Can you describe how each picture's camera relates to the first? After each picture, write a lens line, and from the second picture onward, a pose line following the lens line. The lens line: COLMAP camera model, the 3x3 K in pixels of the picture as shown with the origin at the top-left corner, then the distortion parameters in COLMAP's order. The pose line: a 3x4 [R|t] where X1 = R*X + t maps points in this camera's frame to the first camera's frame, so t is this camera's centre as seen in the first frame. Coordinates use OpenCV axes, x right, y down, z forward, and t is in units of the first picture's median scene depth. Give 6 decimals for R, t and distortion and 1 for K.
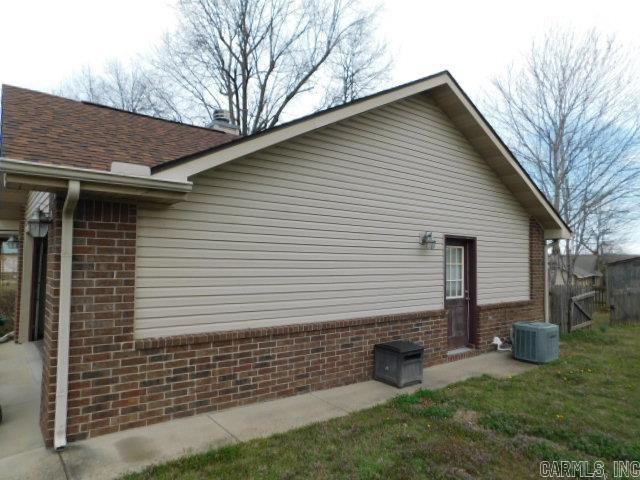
lens RADIAL K [[431.1, 0, 320.0], [0, 431.1, 240.0], [0, 0, 1]] dist [-0.065294, 0.059196]
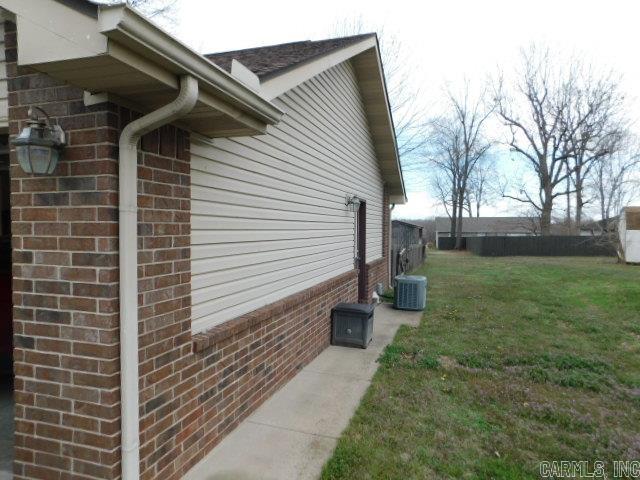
lens RADIAL K [[431.1, 0, 320.0], [0, 431.1, 240.0], [0, 0, 1]] dist [-0.065294, 0.059196]
pose [[0.825550, -0.024915, 0.563778, -0.610091], [-0.022150, 0.996824, 0.076488, 0.023608], [-0.563894, -0.075632, 0.822377, 0.330006]]
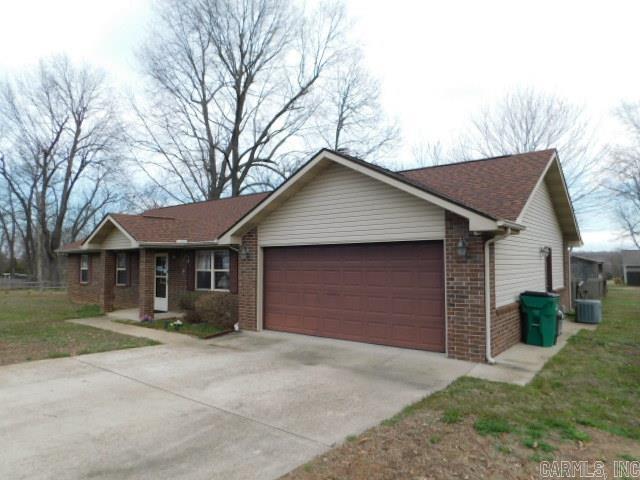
lens RADIAL K [[431.1, 0, 320.0], [0, 431.1, 240.0], [0, 0, 1]] dist [-0.065294, 0.059196]
pose [[0.972036, -0.005204, 0.234772, -1.540442], [0.005981, 0.999979, -0.002599, -0.065219], [-0.234754, 0.003930, 0.972047, -0.609963]]
